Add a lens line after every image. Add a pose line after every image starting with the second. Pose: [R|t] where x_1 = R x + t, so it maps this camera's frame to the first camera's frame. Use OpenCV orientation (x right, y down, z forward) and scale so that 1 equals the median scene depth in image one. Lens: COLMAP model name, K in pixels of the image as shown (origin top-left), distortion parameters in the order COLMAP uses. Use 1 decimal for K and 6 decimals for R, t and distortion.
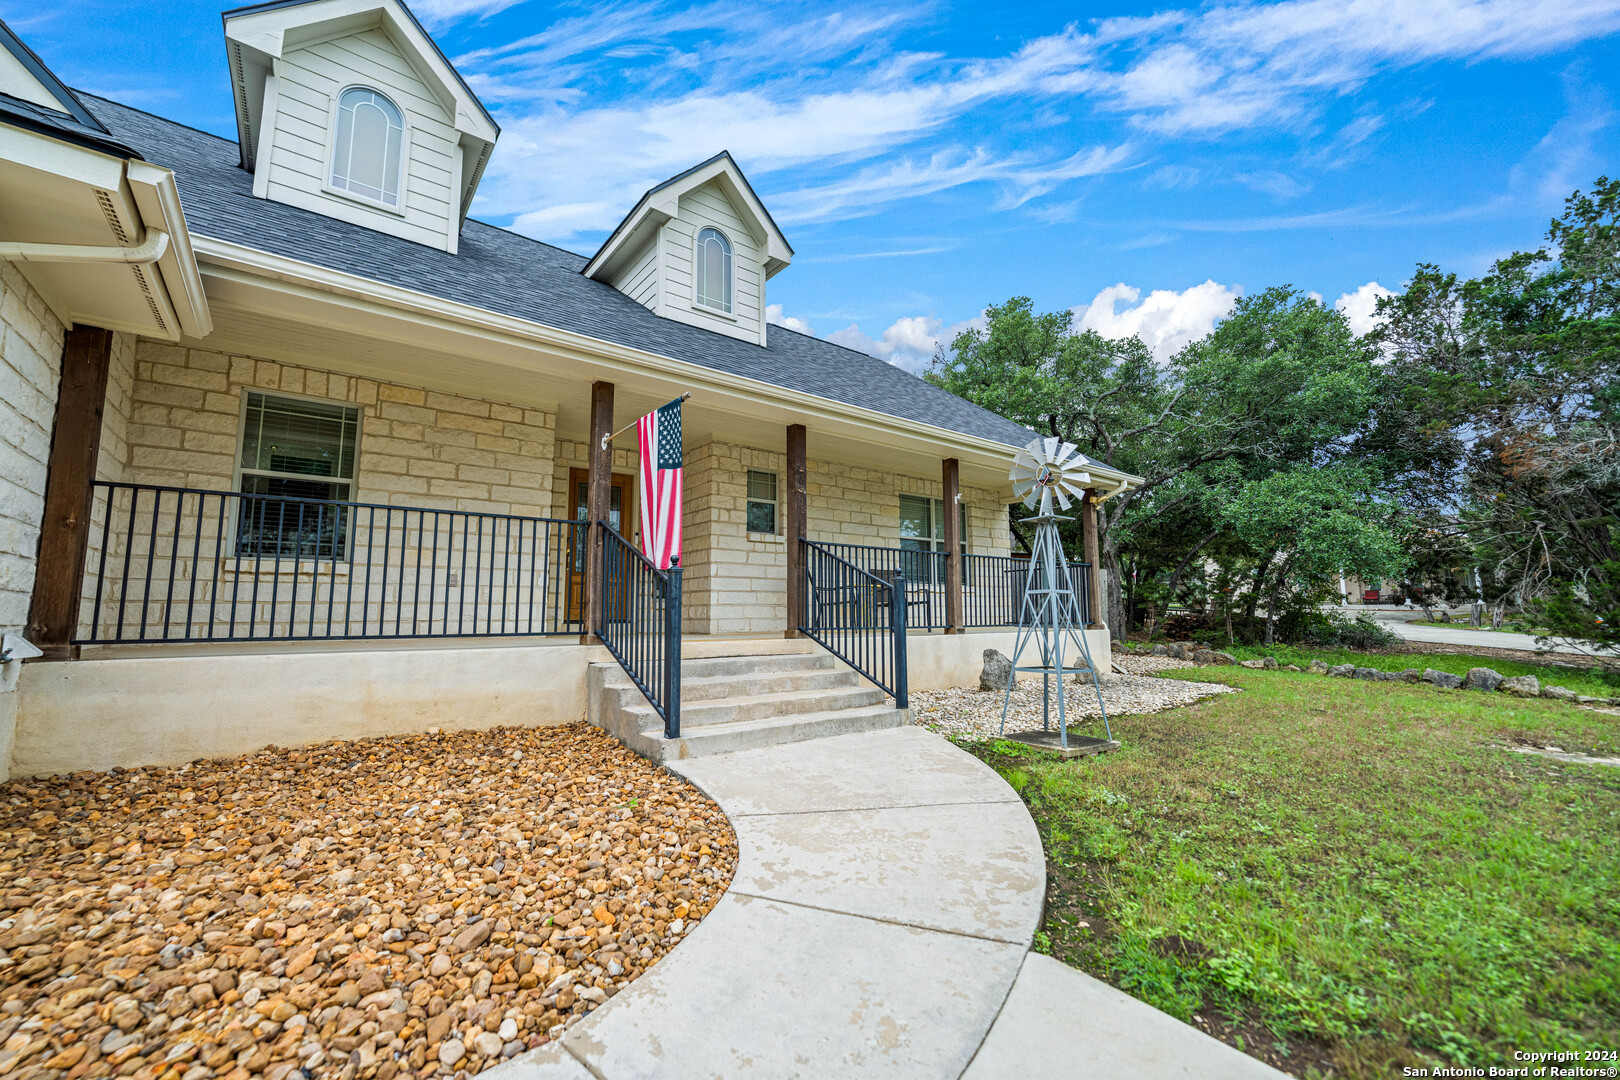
lens RADIAL K [[655.7, 0, 812.5], [0, 655.7, 543.5], [0, 0, 1]] dist [-0.000296, -0.000063]
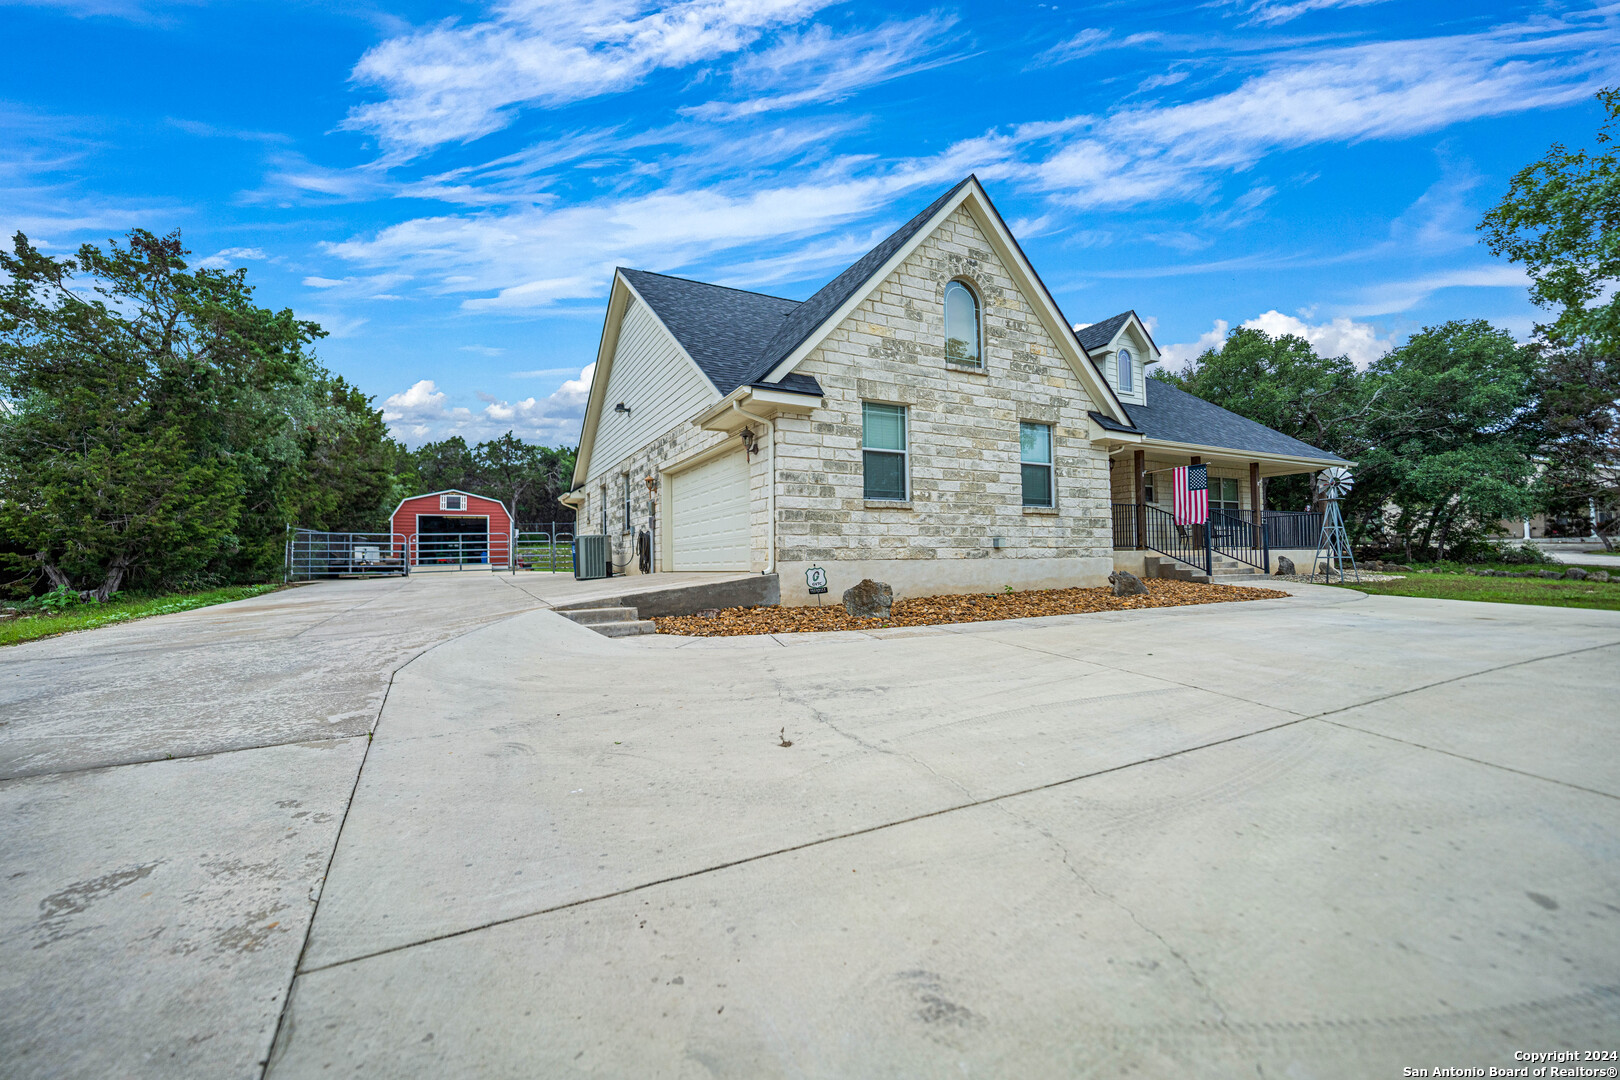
lens RADIAL K [[668.1, 0, 808.1], [0, 668.1, 555.5], [0, 0, 1]] dist [-0.000416, -0.000121]
pose [[0.986271, -0.014551, -0.164495, -0.816935], [0.030263, 0.995167, 0.093421, -0.081504], [0.162340, -0.097116, 0.981944, -1.264066]]
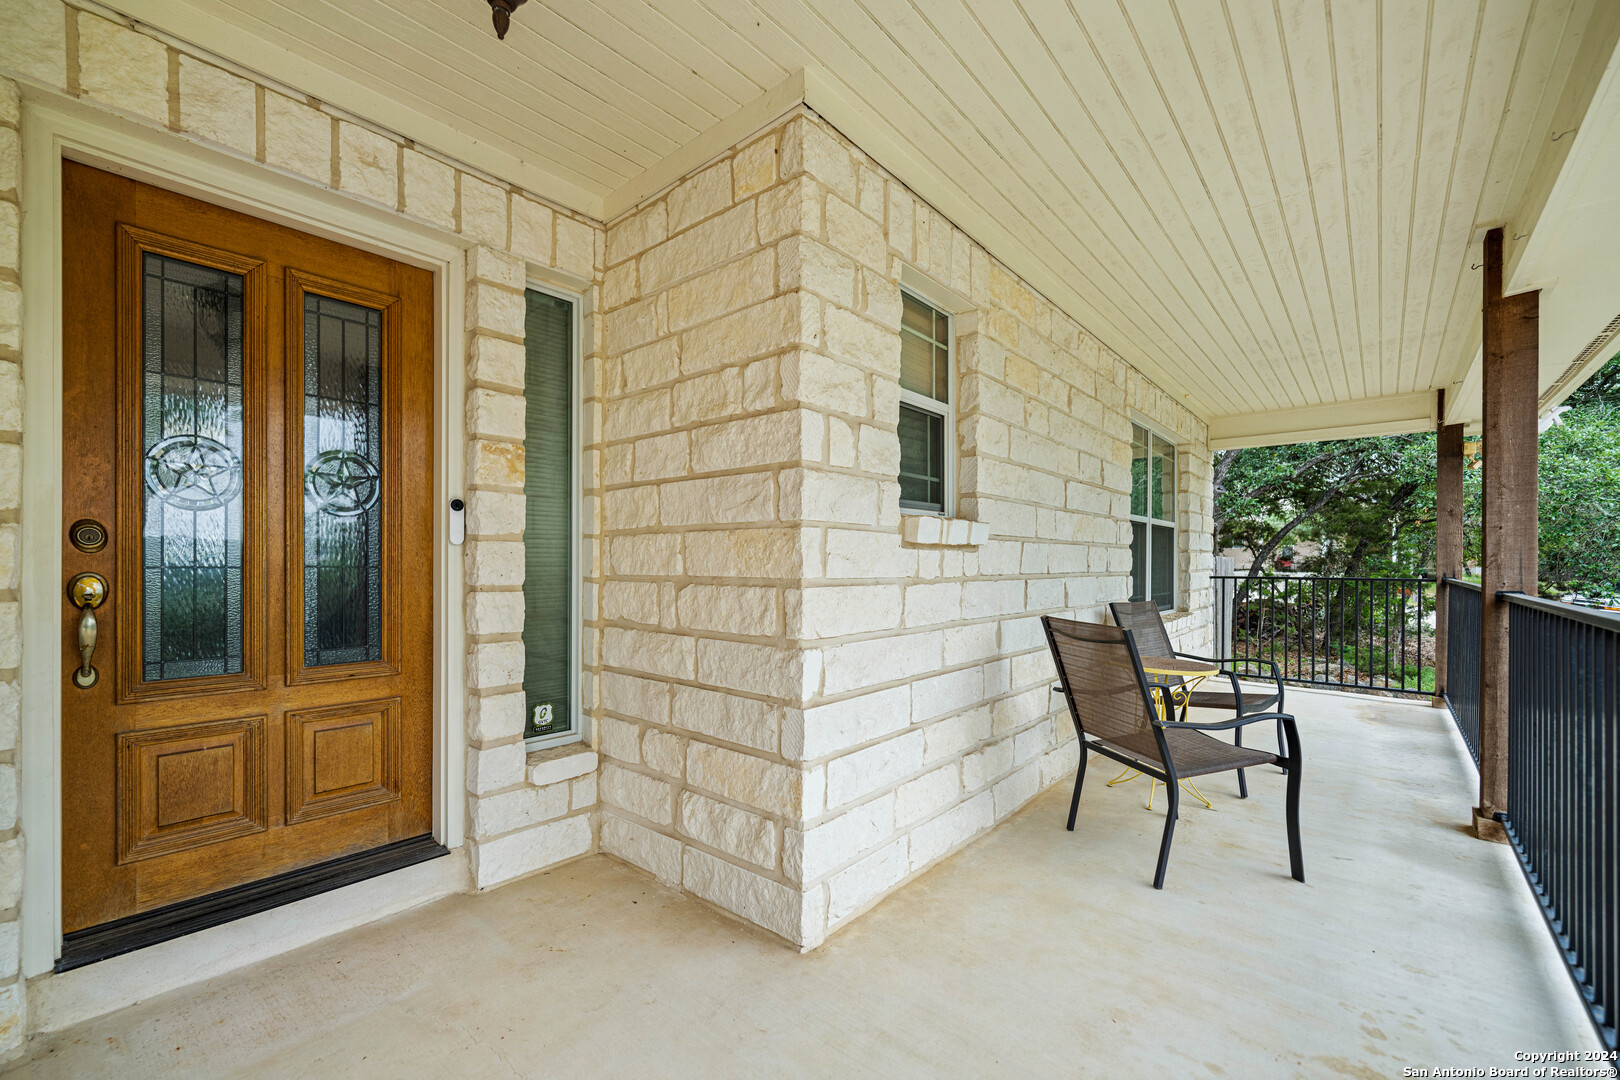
lens RADIAL K [[668.1, 0, 808.1], [0, 668.1, 555.5], [0, 0, 1]] dist [-0.000416, -0.000121]
pose [[0.981288, 0.008418, 0.192360, -0.192221], [-0.026301, 0.995540, 0.090601, -0.023178], [-0.190739, -0.093965, 0.977133, 0.746206]]
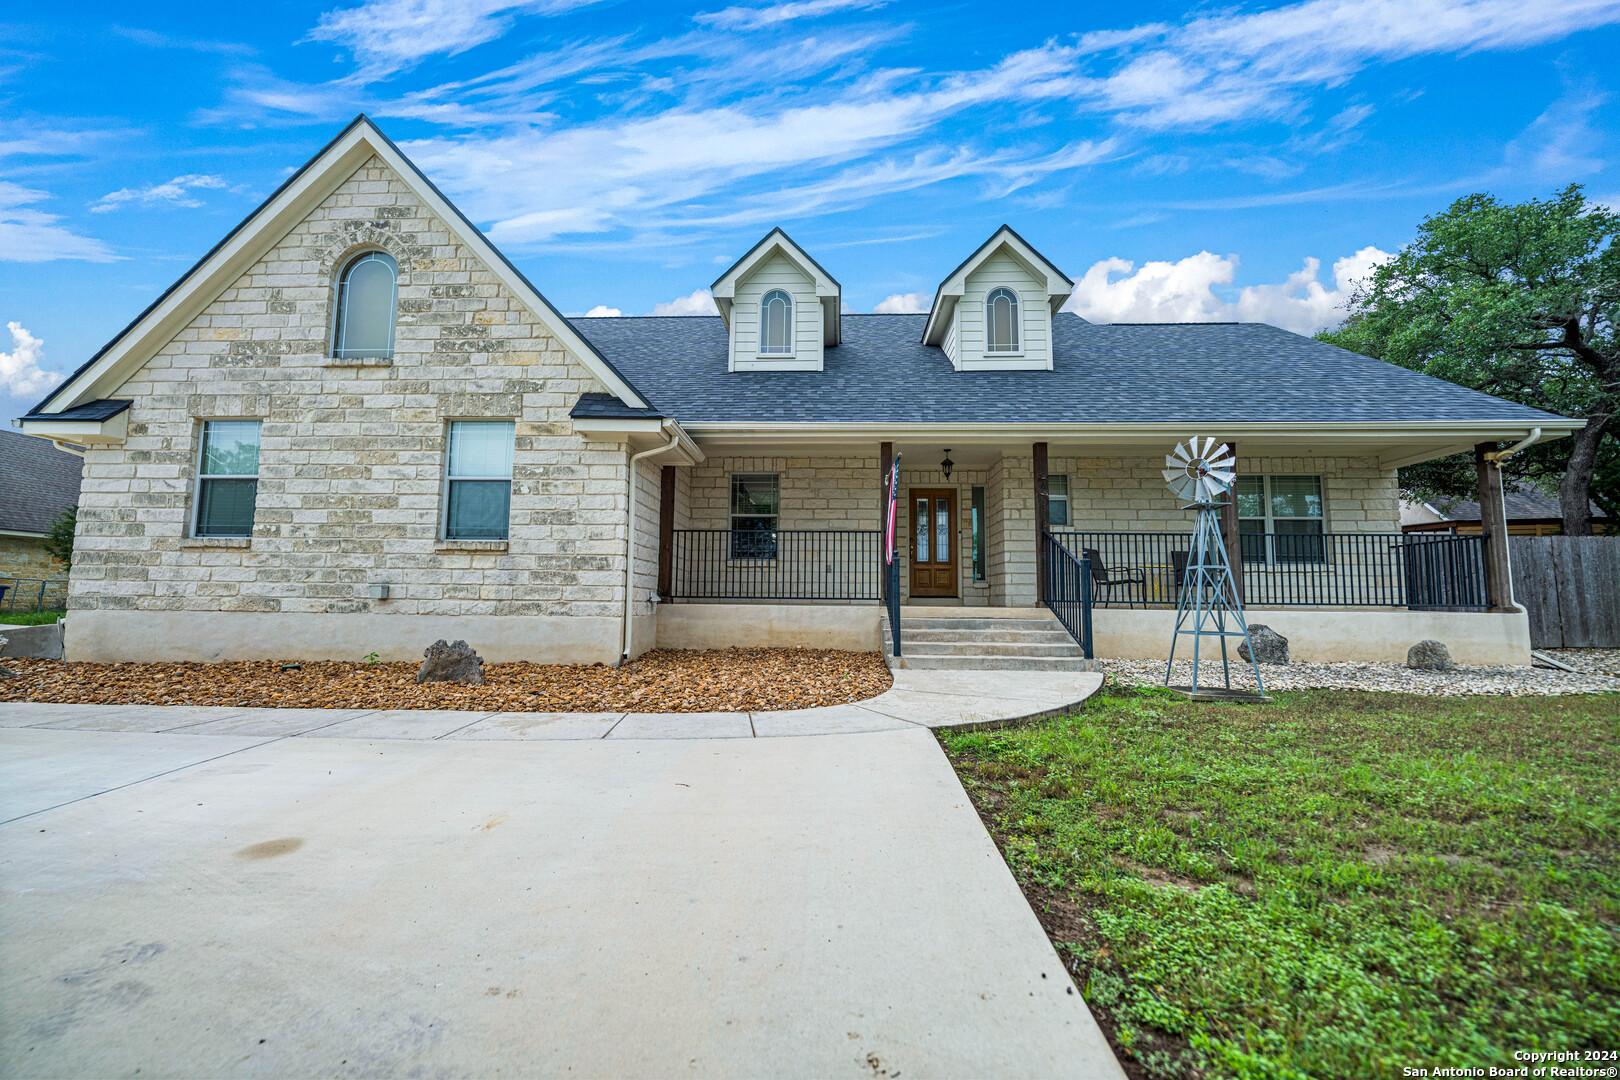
lens RADIAL K [[665.7, 0, 810.2], [0, 665.7, 547.3], [0, 0, 1]] dist [-0.000858, -0.000192]
pose [[0.759876, -0.042596, -0.648671, 0.394645], [0.056786, 0.998386, 0.000960, -0.002433], [0.647583, -0.037565, 0.761068, -0.243514]]
